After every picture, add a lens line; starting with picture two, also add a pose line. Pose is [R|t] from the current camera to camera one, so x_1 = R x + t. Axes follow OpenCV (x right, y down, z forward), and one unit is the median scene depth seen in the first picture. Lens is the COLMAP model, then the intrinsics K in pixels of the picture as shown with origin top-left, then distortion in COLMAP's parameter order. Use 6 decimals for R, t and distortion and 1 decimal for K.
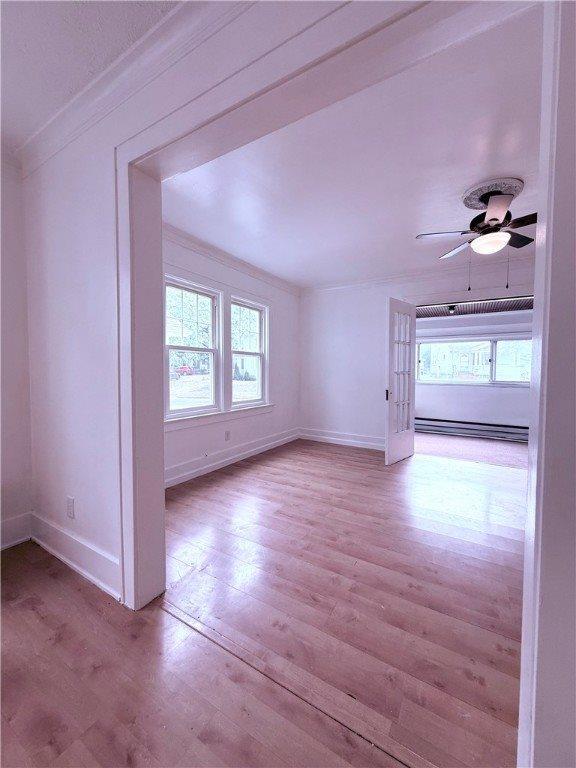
lens RADIAL K [[307.7, 0, 290.0], [0, 307.7, 382.4], [0, 0, 1]] dist [0.001200, 0.000038]
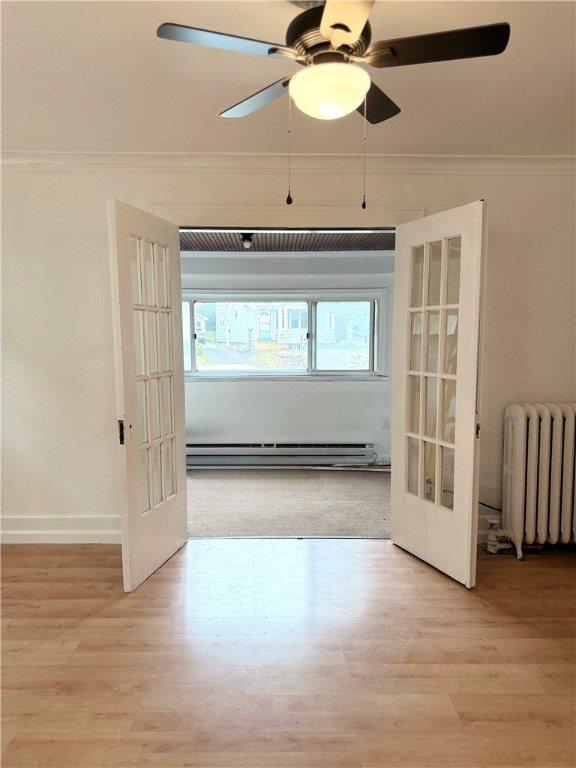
lens RADIAL K [[544.0, 0, 289.3], [0, 544.0, 387.2], [0, 0, 1]] dist [0.059391, -0.004678]
pose [[0.843903, -0.060844, 0.533034, 0.090936], [0.029529, 0.997310, 0.067088, -0.053457], [-0.535682, -0.040876, 0.843430, 0.193490]]
